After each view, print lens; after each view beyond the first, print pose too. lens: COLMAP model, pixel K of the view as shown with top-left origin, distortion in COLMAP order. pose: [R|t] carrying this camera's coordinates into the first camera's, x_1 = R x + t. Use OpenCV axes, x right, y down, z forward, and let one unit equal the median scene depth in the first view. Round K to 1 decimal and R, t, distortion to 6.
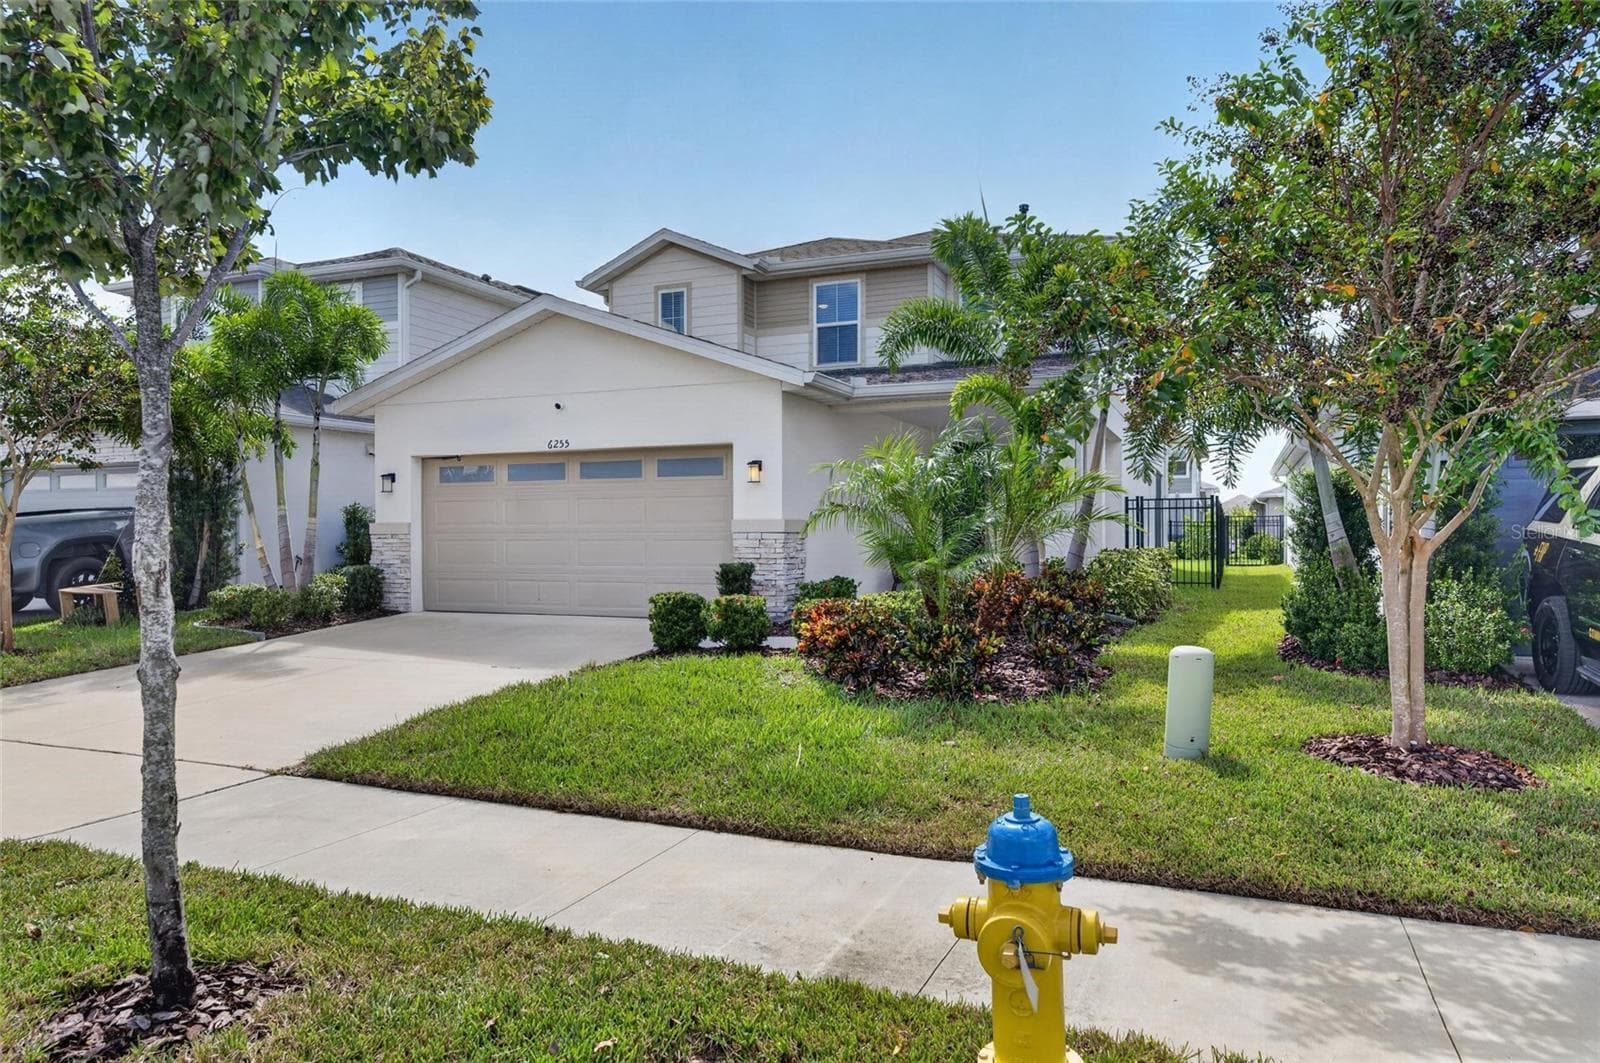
lens RADIAL K [[1034.2, 0, 804.6], [0, 1034.2, 532.6], [0, 0, 1]] dist [0.000771, 0.004967]
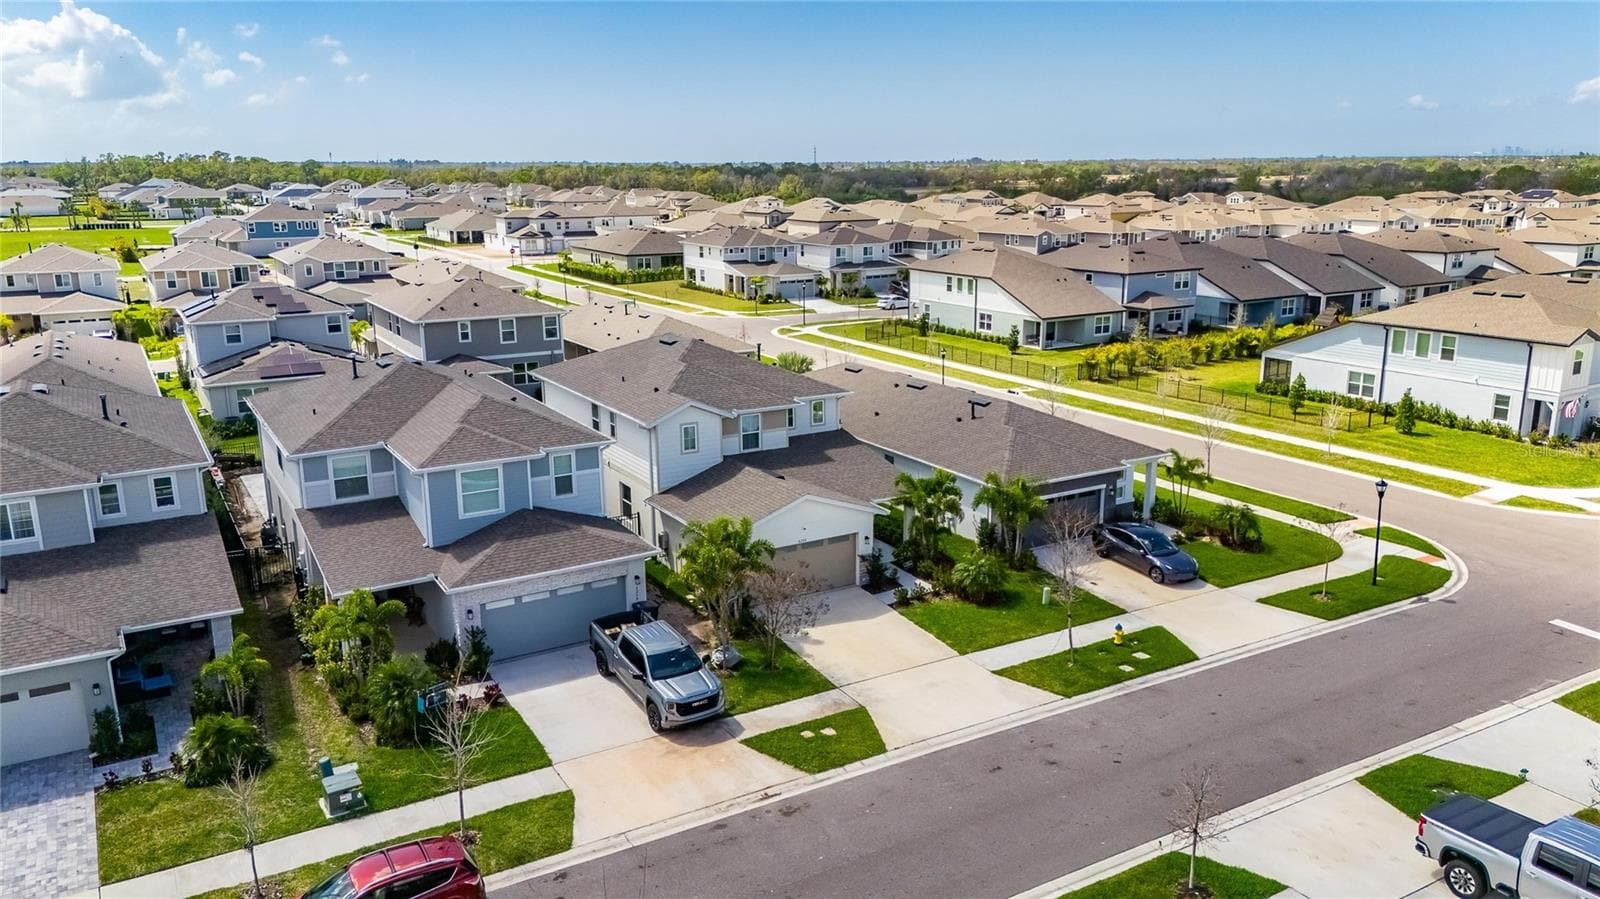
lens RADIAL K [[1177.1, 0, 810.3], [0, 1177.1, 452.5], [0, 0, 1]] dist [0.077496, -0.079621]
pose [[0.594094, -0.191228, 0.781335, -2.579682], [0.000261, 0.971377, 0.237542, -1.040341], [-0.804396, -0.140918, 0.577139, -0.813003]]
